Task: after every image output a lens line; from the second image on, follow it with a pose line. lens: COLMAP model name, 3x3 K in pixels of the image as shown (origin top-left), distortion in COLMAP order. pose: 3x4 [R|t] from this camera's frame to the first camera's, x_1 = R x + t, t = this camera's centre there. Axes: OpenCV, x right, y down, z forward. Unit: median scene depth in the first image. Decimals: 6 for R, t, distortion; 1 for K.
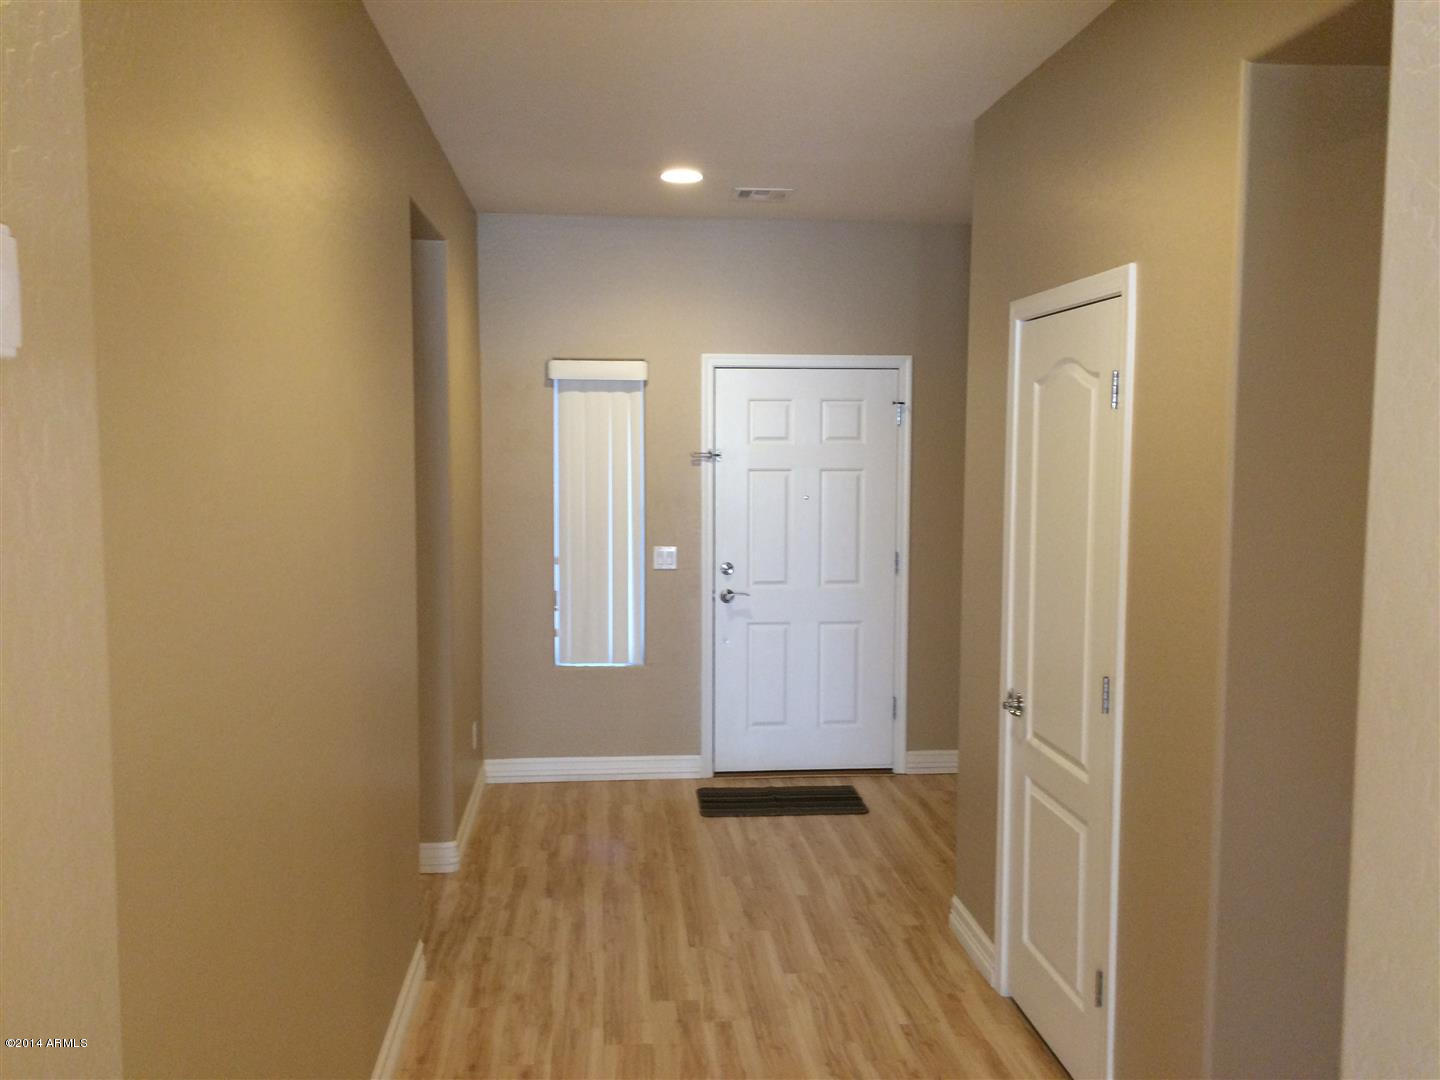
lens RADIAL K [[1252.0, 0, 719.4], [0, 1252.0, 539.9], [0, 0, 1]] dist [0.060193, -0.076886]
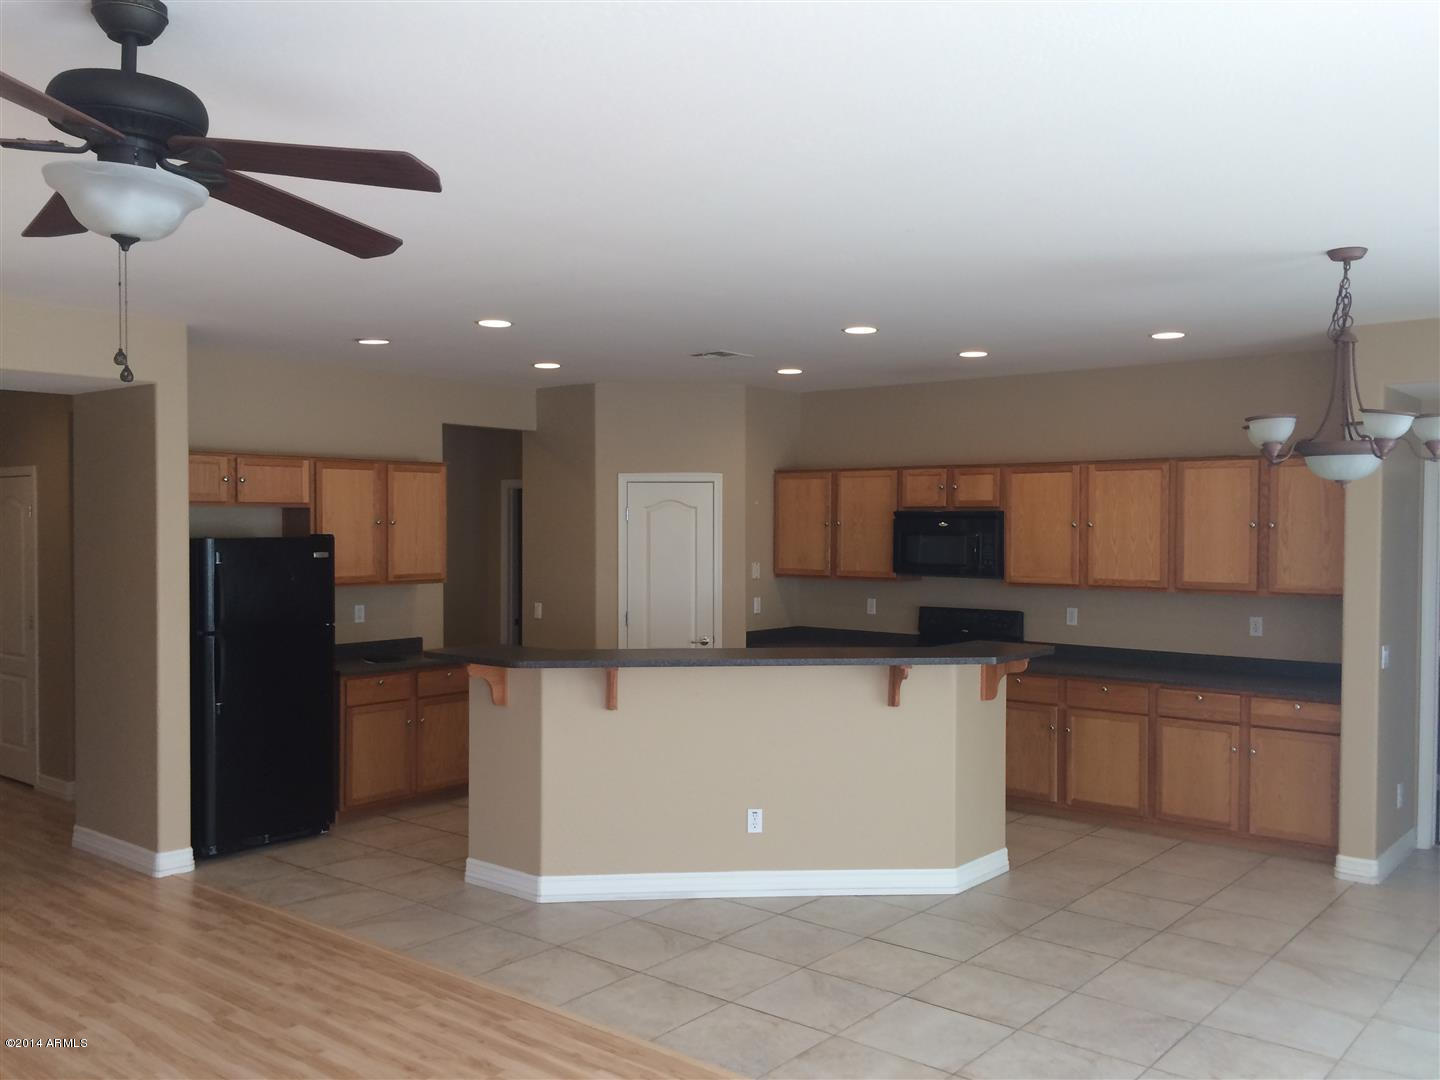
lens RADIAL K [[1252.0, 0, 720.1], [0, 1252.0, 540.5], [0, 0, 1]] dist [0.060193, -0.076886]
pose [[0.719796, -0.016280, 0.693995, -0.285919], [0.061019, 0.997339, -0.039890, 0.081006], [-0.691499, 0.071060, 0.718874, -1.114544]]
